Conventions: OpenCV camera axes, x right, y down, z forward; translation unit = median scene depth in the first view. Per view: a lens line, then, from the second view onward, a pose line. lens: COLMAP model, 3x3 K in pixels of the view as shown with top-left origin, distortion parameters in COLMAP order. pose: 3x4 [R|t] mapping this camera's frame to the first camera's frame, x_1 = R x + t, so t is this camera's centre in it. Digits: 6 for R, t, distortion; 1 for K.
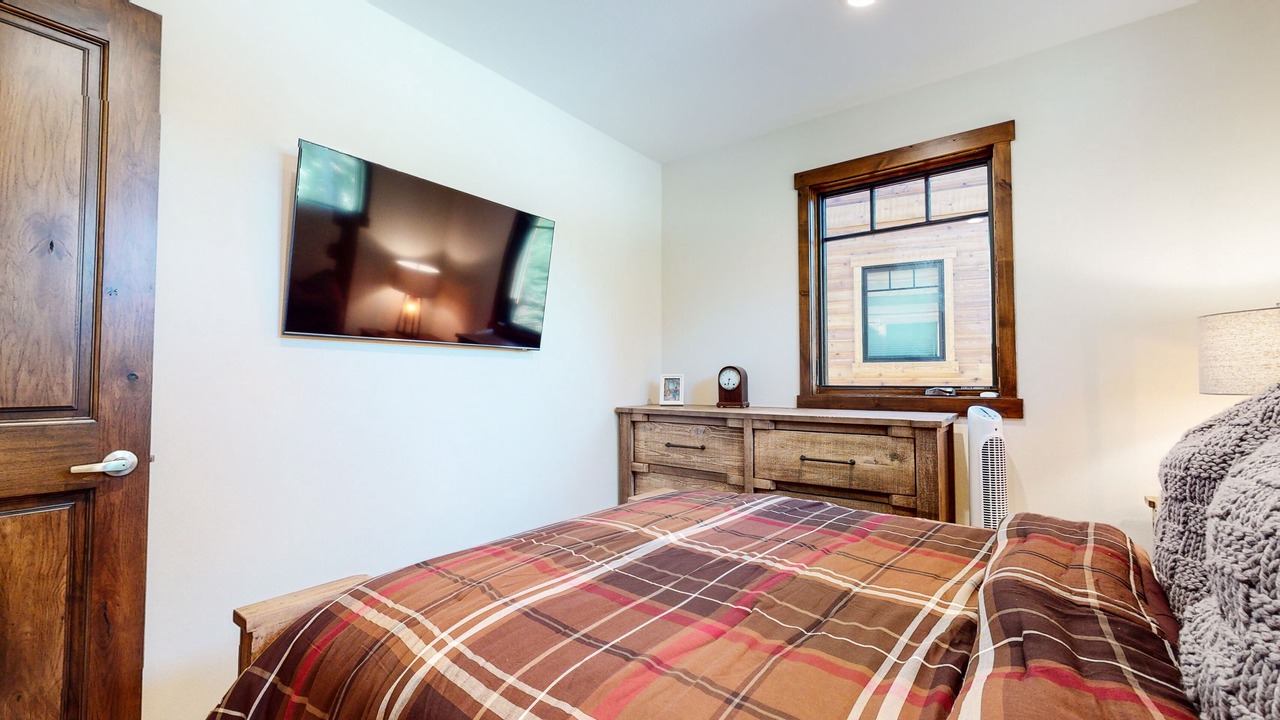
lens RADIAL K [[531.6, 0, 639.9], [0, 531.6, 361.8], [0, 0, 1]] dist [-0.000597, 0.000179]
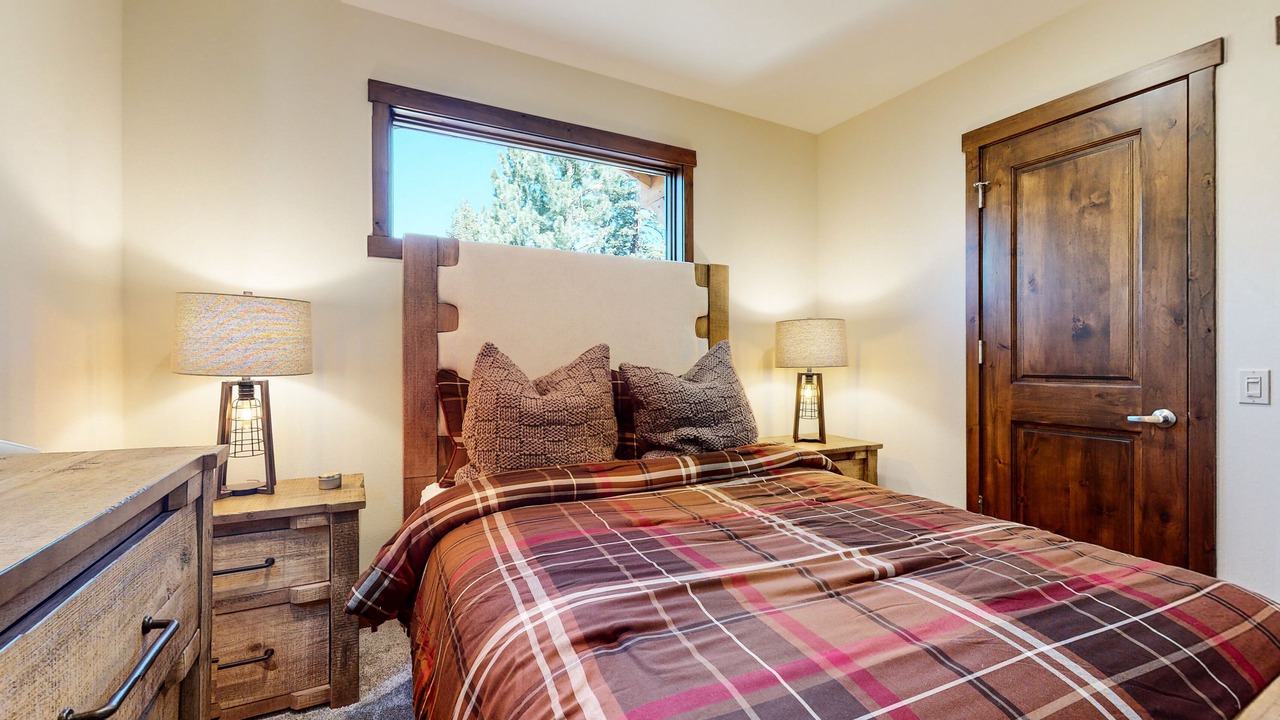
lens RADIAL K [[532.0, 0, 640.0], [0, 532.0, 360.0], [0, 0, 1]] dist [0.009064, 0.000305]
pose [[-0.912522, -0.000539, 0.409027, 0.011677], [-0.014841, 0.999384, -0.031793, 0.032560], [-0.408758, -0.035083, -0.911968, 1.054128]]
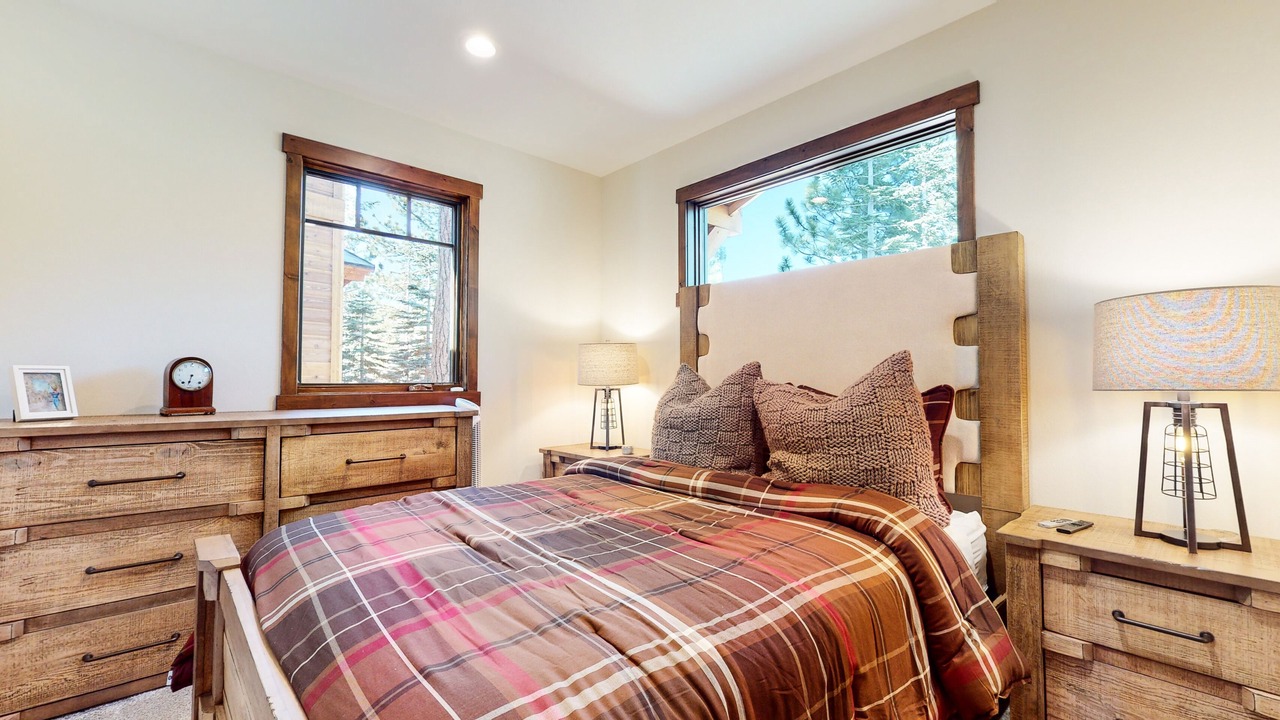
lens RADIAL K [[531.6, 0, 639.9], [0, 531.6, 361.8], [0, 0, 1]] dist [-0.000597, 0.000179]
pose [[0.169874, 0.032647, 0.984925, -0.496097], [-0.037753, 0.998933, -0.026600, 0.012314], [-0.984742, -0.032665, 0.170925, 0.329278]]
